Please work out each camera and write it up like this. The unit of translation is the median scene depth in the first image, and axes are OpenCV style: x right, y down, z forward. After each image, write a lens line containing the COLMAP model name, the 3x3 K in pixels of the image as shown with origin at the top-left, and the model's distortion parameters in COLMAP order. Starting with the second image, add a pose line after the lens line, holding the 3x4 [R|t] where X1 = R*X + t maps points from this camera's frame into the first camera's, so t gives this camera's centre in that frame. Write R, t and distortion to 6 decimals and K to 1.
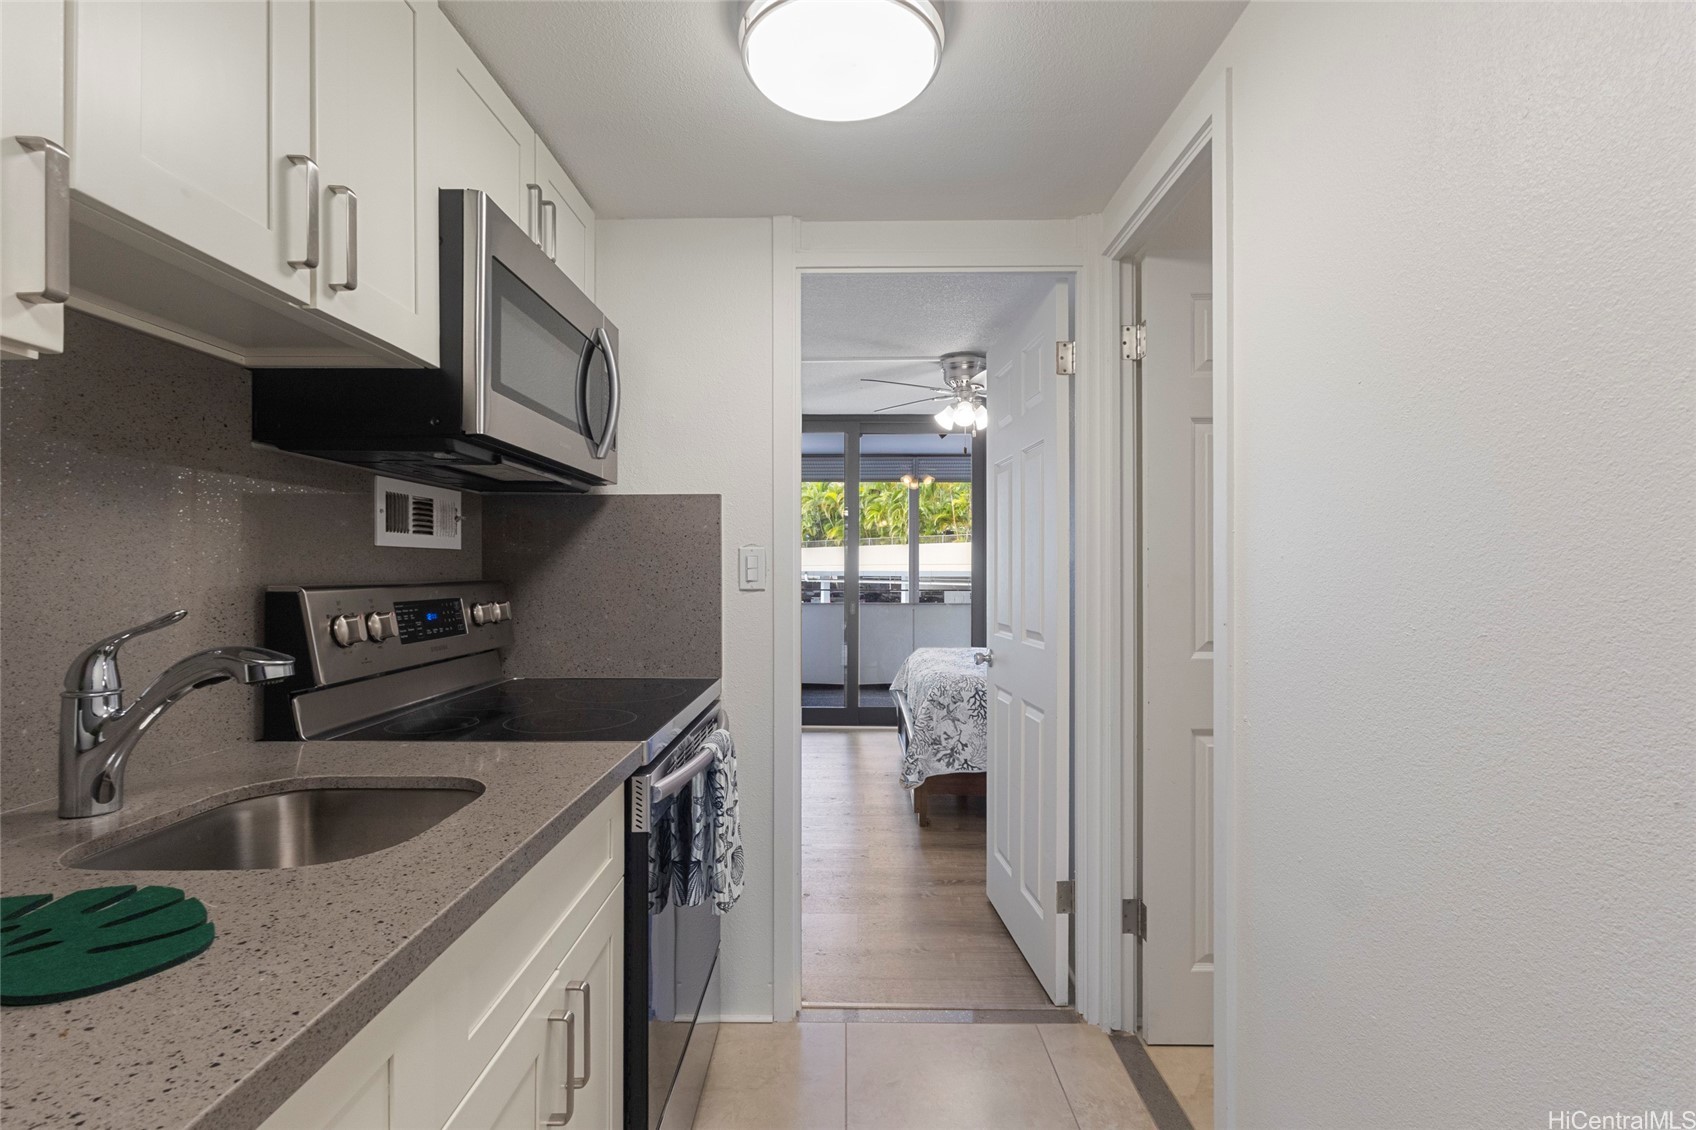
lens RADIAL K [[790.1, 0, 836.2], [0, 790.1, 574.4], [0, 0, 1]] dist [0.002778, 0.001558]
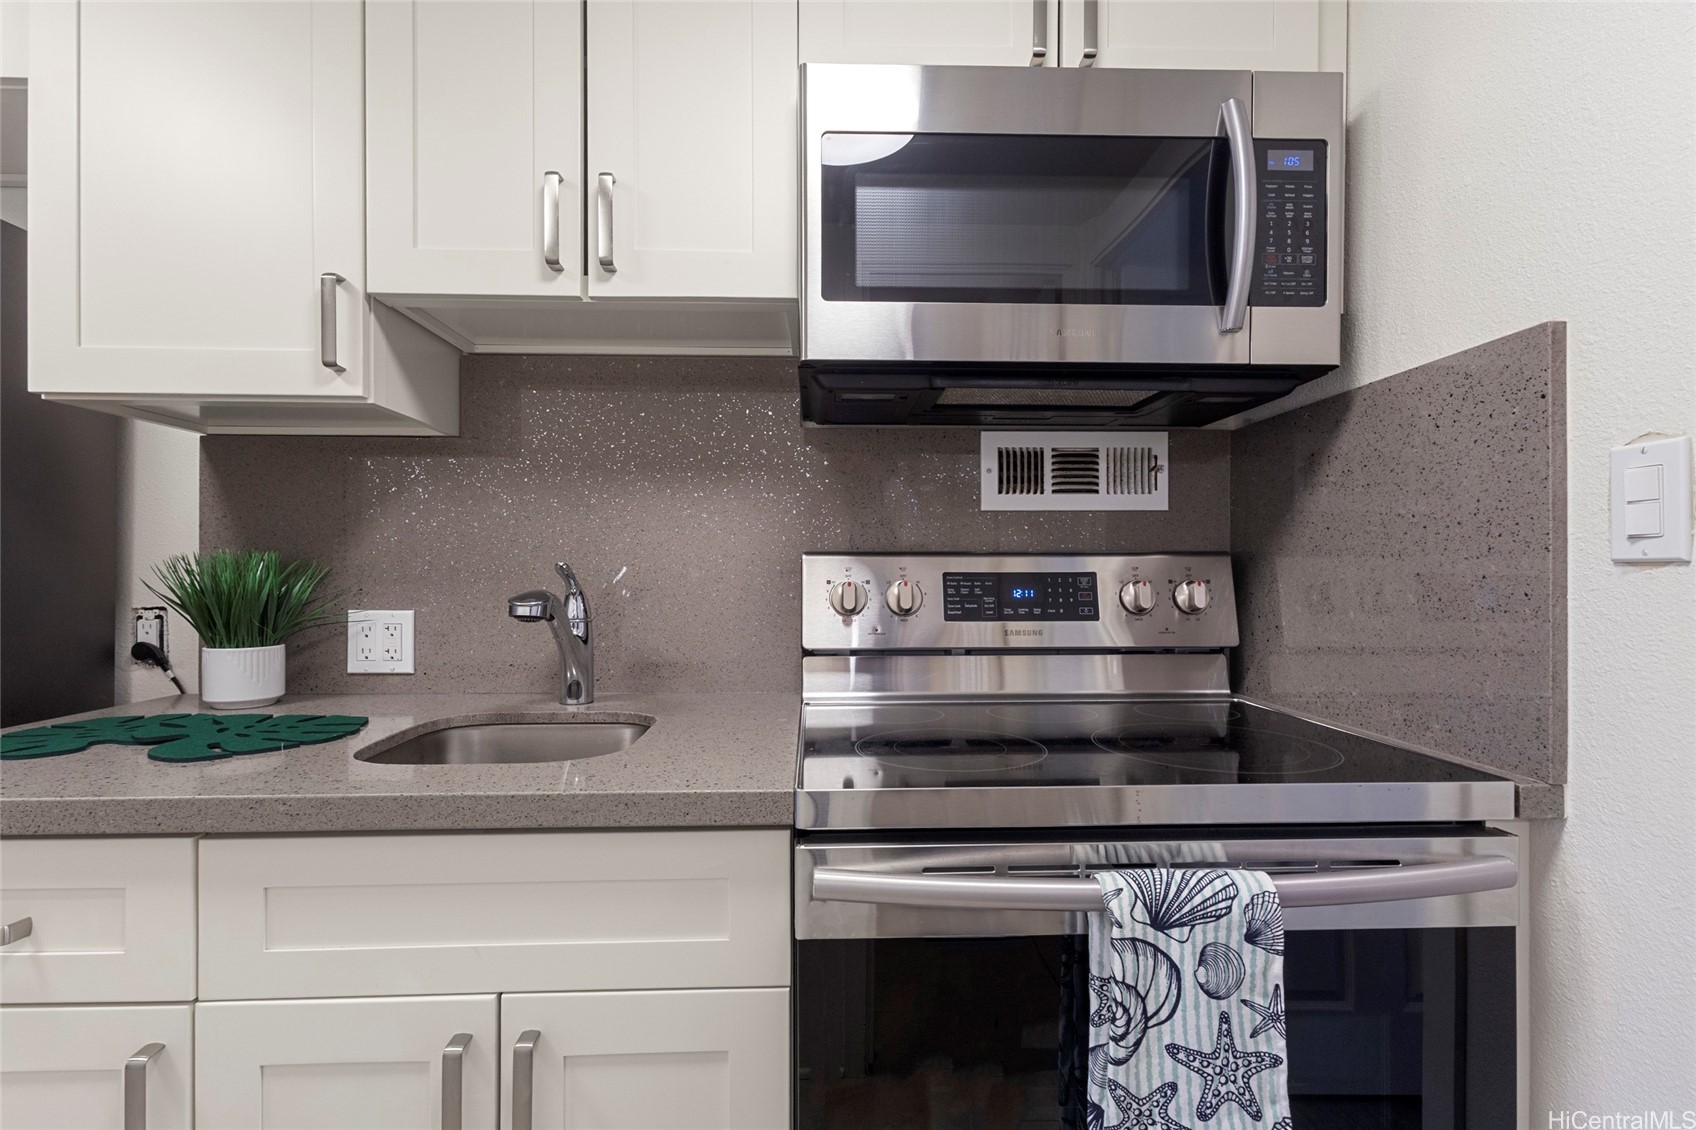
lens RADIAL K [[790.1, 0, 836.2], [0, 790.1, 574.4], [0, 0, 1]] dist [0.002778, 0.001558]
pose [[0.053717, 0.003110, -0.998551, 0.275925], [-0.005594, 0.999980, 0.002814, 0.031375], [0.998541, 0.005435, 0.053733, 0.736016]]
